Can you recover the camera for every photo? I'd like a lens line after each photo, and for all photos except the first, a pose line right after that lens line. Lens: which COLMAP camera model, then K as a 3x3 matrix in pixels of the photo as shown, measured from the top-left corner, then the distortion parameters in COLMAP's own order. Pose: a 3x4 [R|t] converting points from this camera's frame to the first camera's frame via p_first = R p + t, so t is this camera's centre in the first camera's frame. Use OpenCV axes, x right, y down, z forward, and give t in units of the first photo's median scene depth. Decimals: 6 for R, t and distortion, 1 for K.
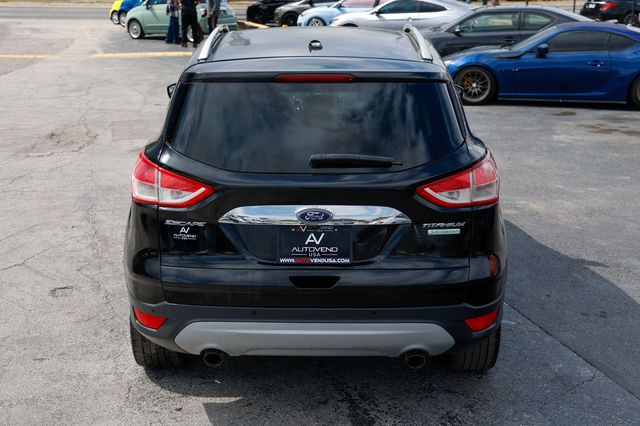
lens RADIAL K [[877.7, 0, 320.0], [0, 877.7, 213.0], [0, 0, 1]] dist [0.119753, -0.008787]
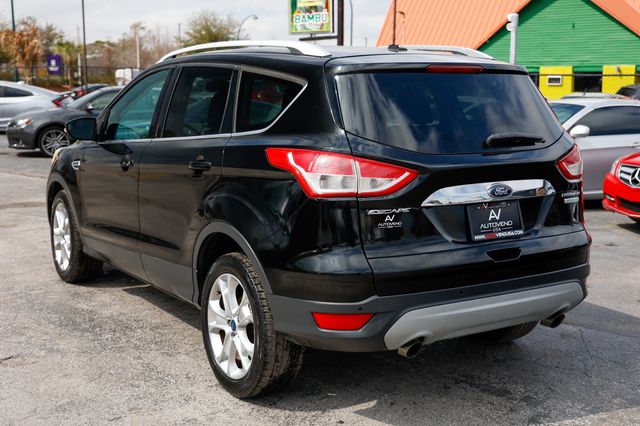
lens RADIAL K [[813.8, 0, 320.0], [0, 813.8, 213.0], [0, 0, 1]] dist [0.096736, -0.014794]
pose [[0.838582, -0.082191, 0.538540, -0.702269], [0.136127, 0.988808, -0.061059, 0.058055], [-0.527495, 0.124512, 0.840385, 0.280701]]
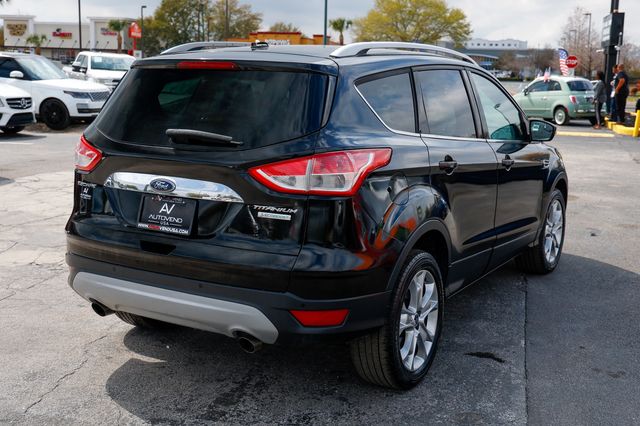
lens RADIAL K [[757.6, 0, 320.0], [0, 757.6, 213.0], [0, 0, 1]] dist [0.071975, -0.021524]
pose [[0.866029, 0.105141, -0.488814, 0.598492], [-0.147056, 0.987961, -0.048035, 0.050998], [0.477879, 0.113482, 0.871064, 0.282050]]
